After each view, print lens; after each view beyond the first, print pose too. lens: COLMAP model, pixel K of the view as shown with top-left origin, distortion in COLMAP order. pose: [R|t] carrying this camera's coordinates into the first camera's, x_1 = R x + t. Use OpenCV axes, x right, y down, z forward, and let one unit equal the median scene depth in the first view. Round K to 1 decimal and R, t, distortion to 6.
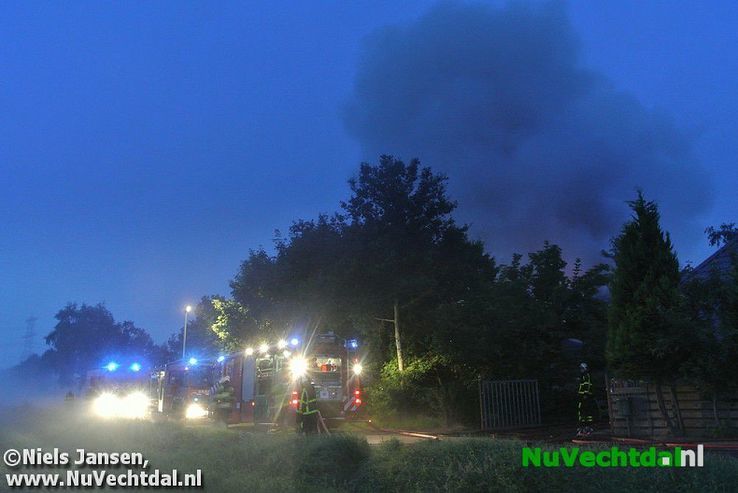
lens RADIAL K [[560.2, 0, 350.9], [0, 560.2, 246.8], [0, 0, 1]] dist [-0.090209, 0.052330]
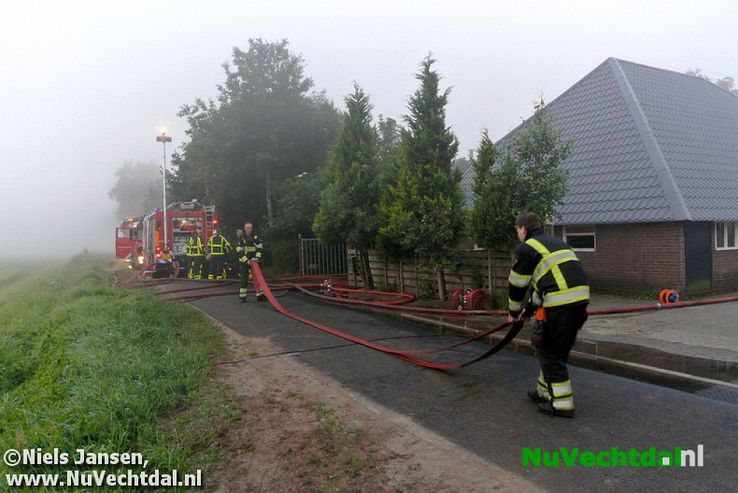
lens RADIAL K [[560.2, 0, 350.9], [0, 560.2, 246.8], [0, 0, 1]] dist [-0.090209, 0.052330]
pose [[0.982647, -0.003167, -0.185457, 0.478532], [0.055897, 0.958429, 0.279803, -0.066742], [0.176861, -0.285314, 0.941974, -0.121326]]
